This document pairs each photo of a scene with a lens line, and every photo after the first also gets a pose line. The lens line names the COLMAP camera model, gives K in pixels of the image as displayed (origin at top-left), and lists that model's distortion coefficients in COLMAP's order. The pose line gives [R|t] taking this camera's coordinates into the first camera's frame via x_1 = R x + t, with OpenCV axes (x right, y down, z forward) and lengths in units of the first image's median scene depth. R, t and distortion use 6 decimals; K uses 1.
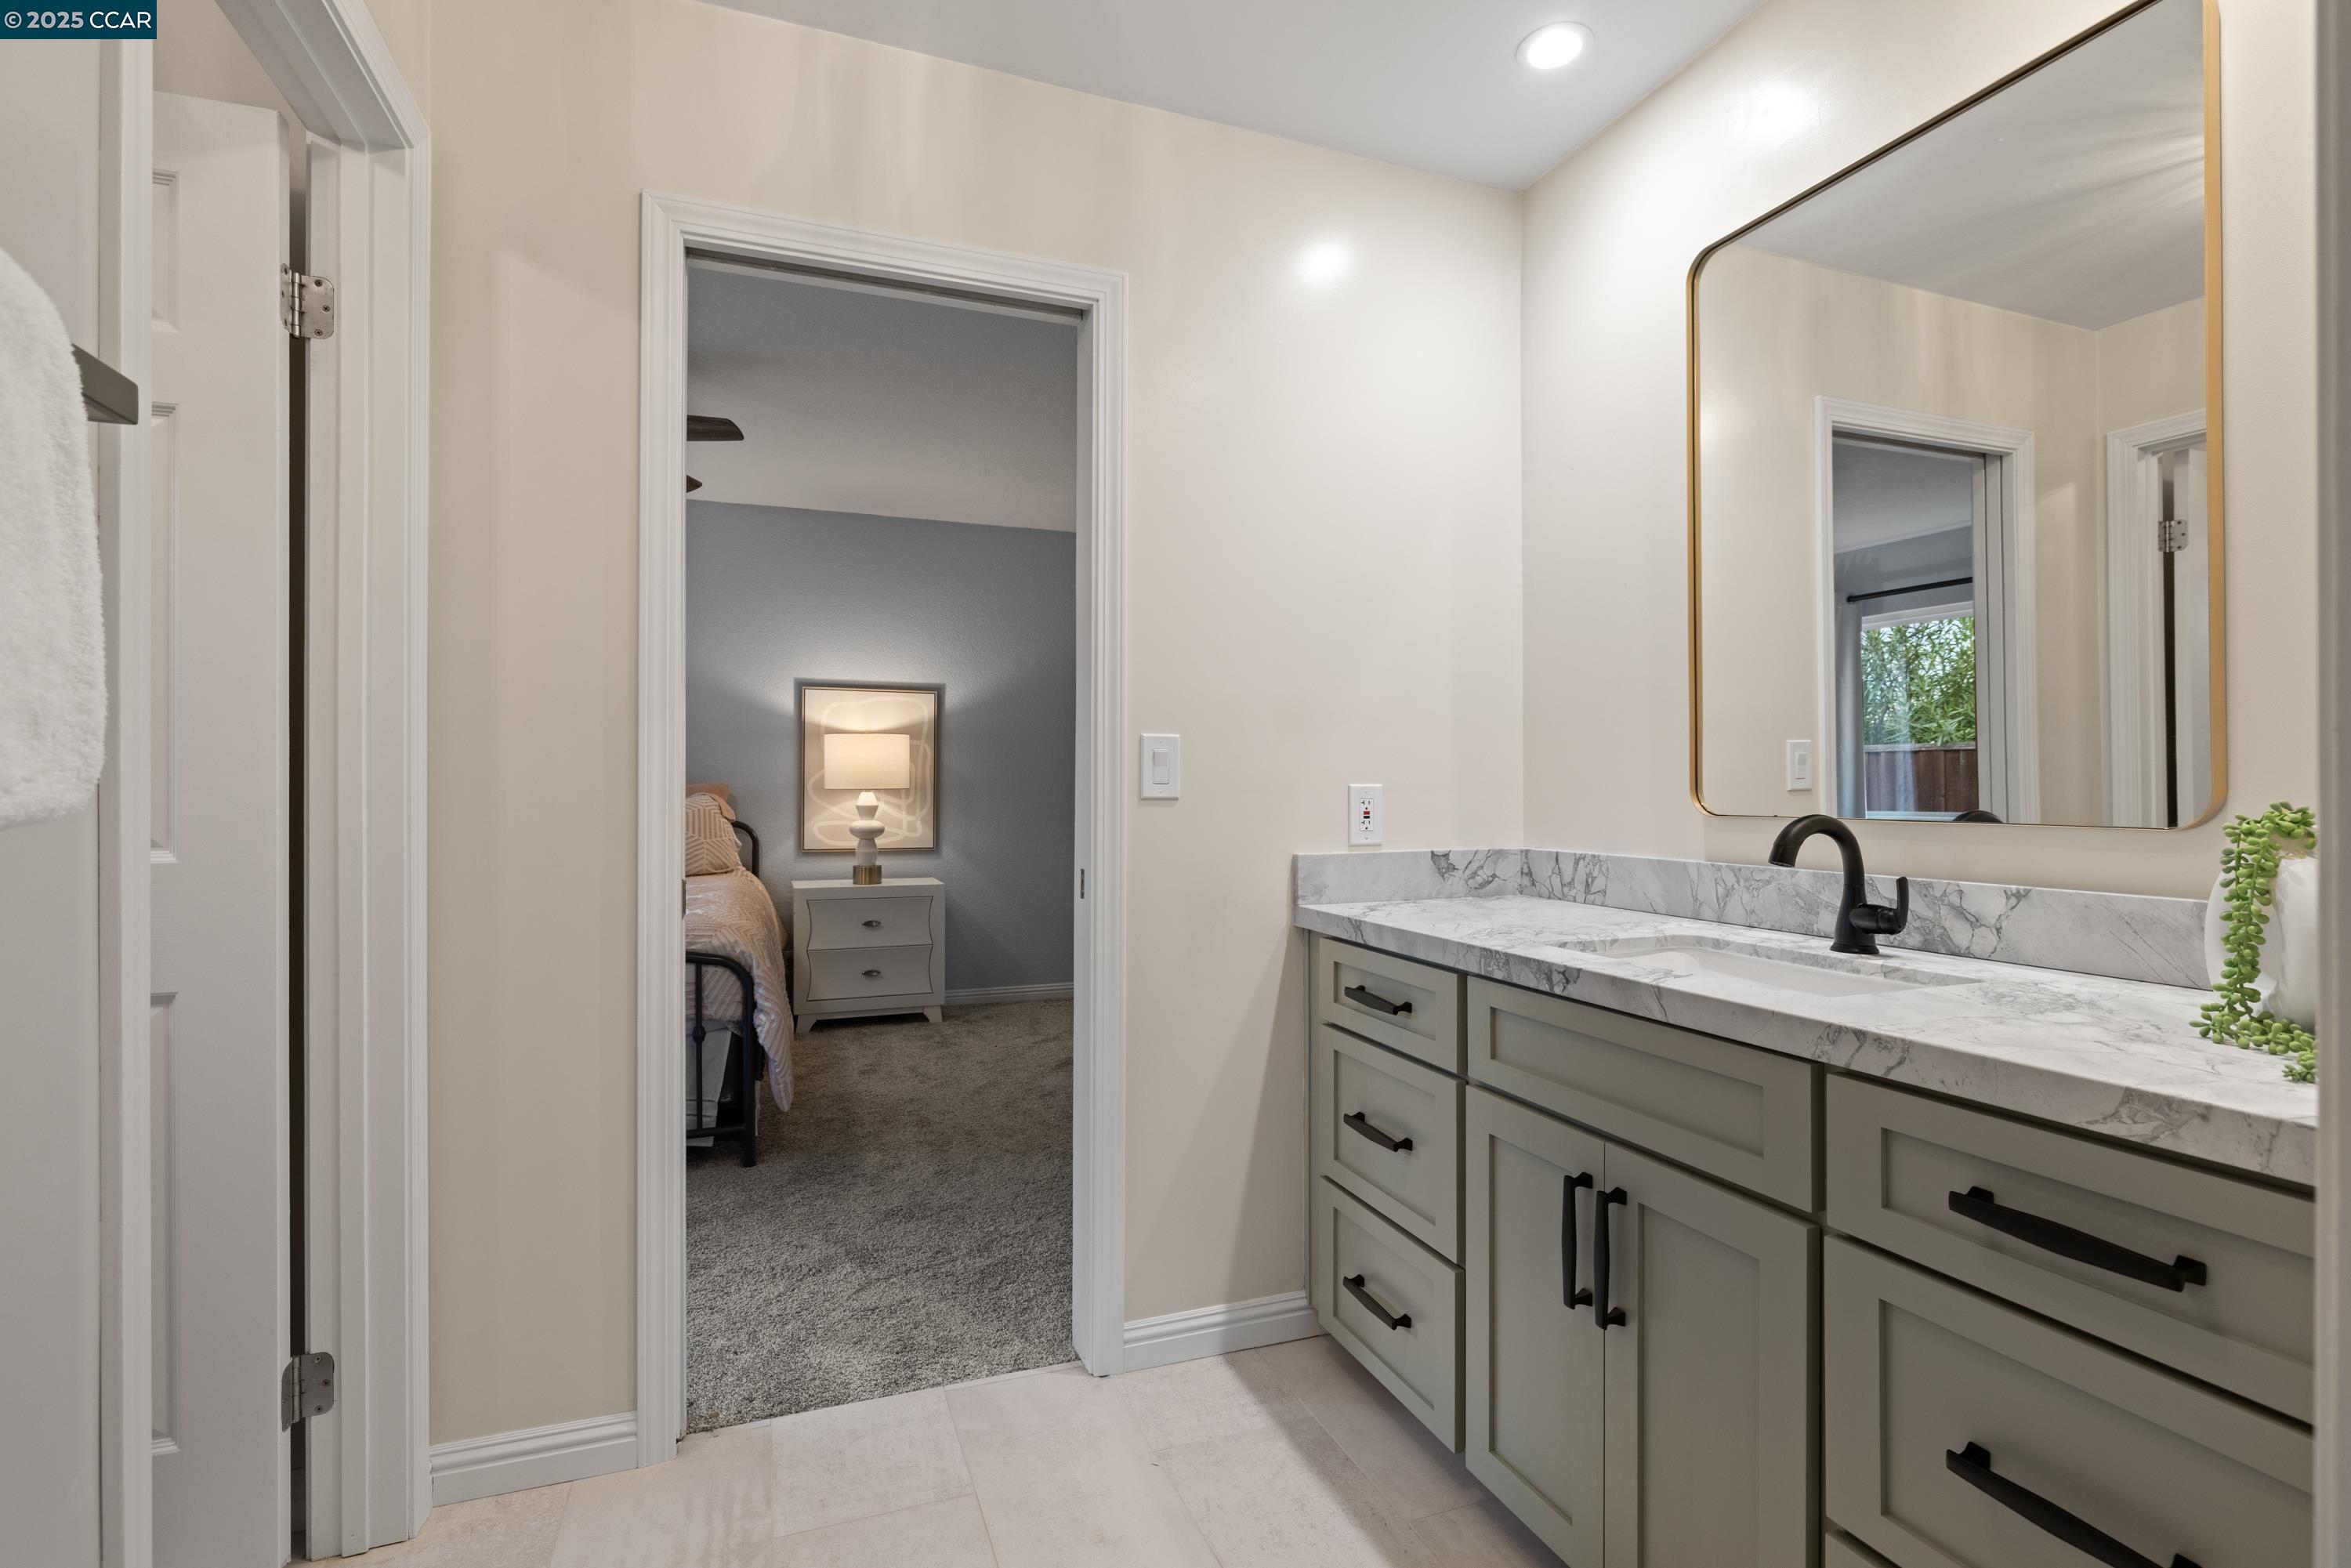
lens RADIAL K [[1121.7, 0, 1170.9], [0, 1121.7, 773.9], [0, 0, 1]] dist [-0.004791, 0.000696]
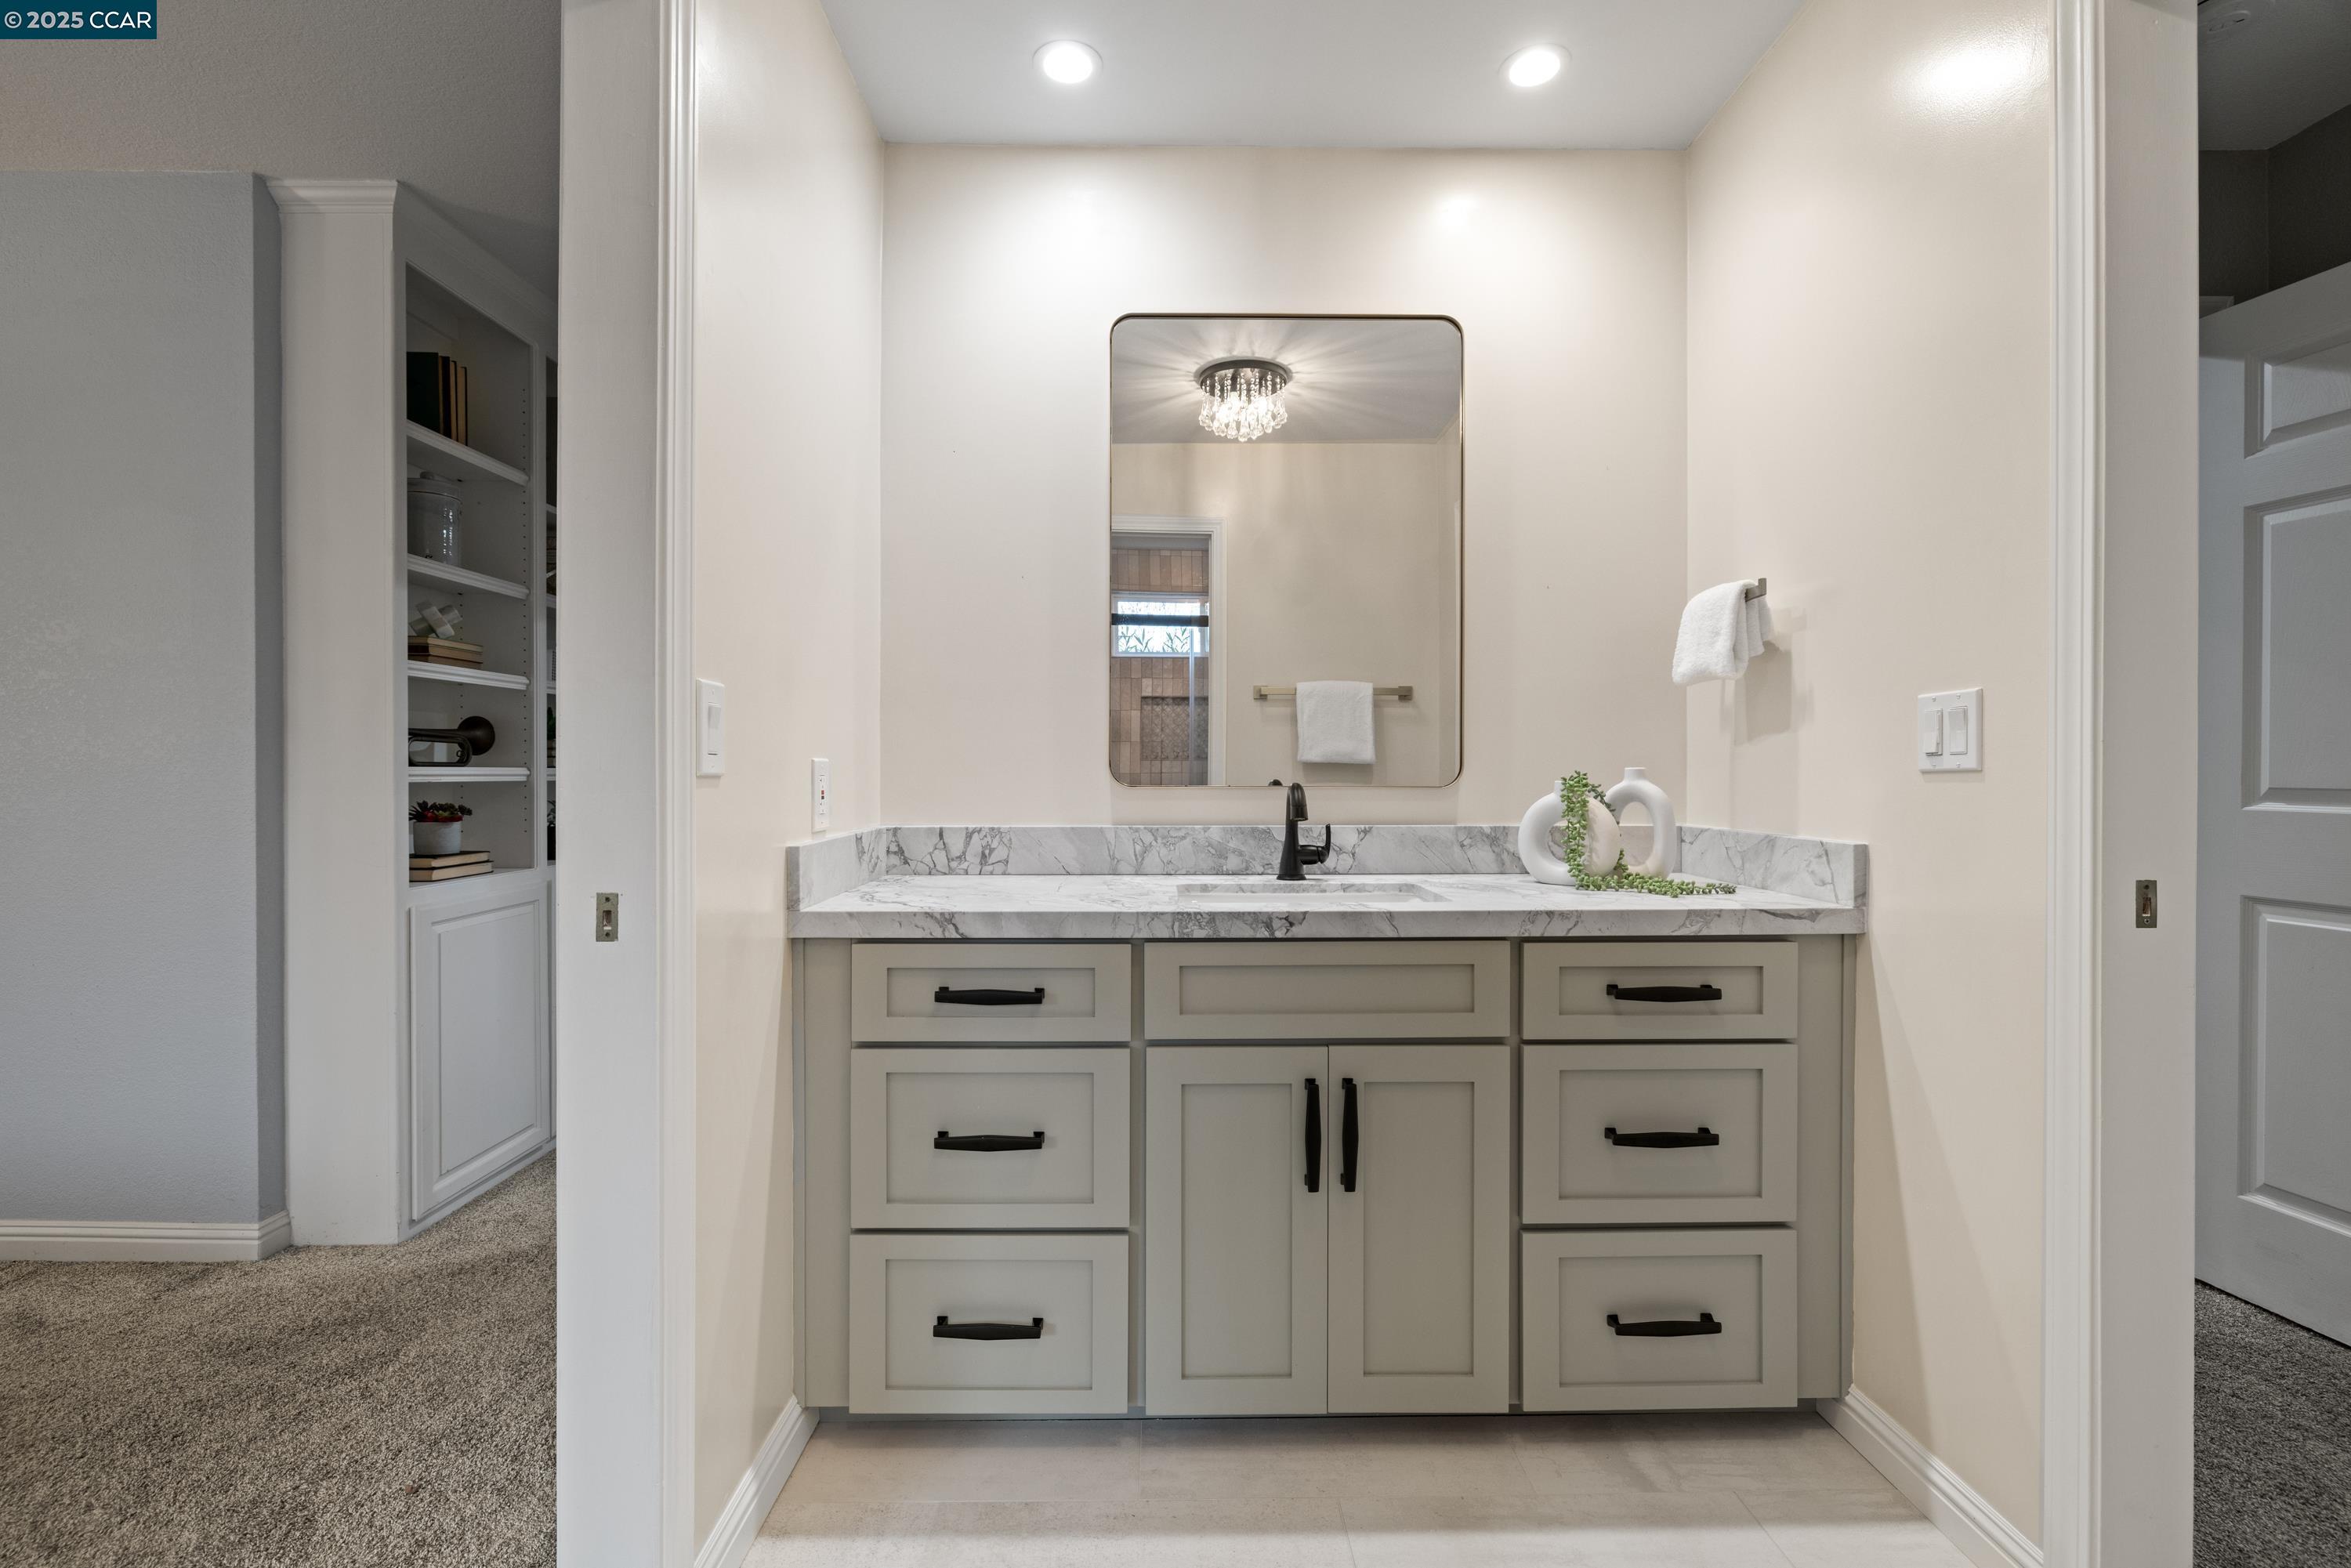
lens RADIAL K [[1054.1, 0, 1163.9], [0, 1054.1, 776.2], [0, 0, 1]] dist [-0.003827, 0.000629]
pose [[0.316560, -0.003675, 0.948565, -0.609567], [-0.011834, 0.999899, 0.007823, 0.016677], [-0.948499, -0.013702, 0.316485, 0.631824]]
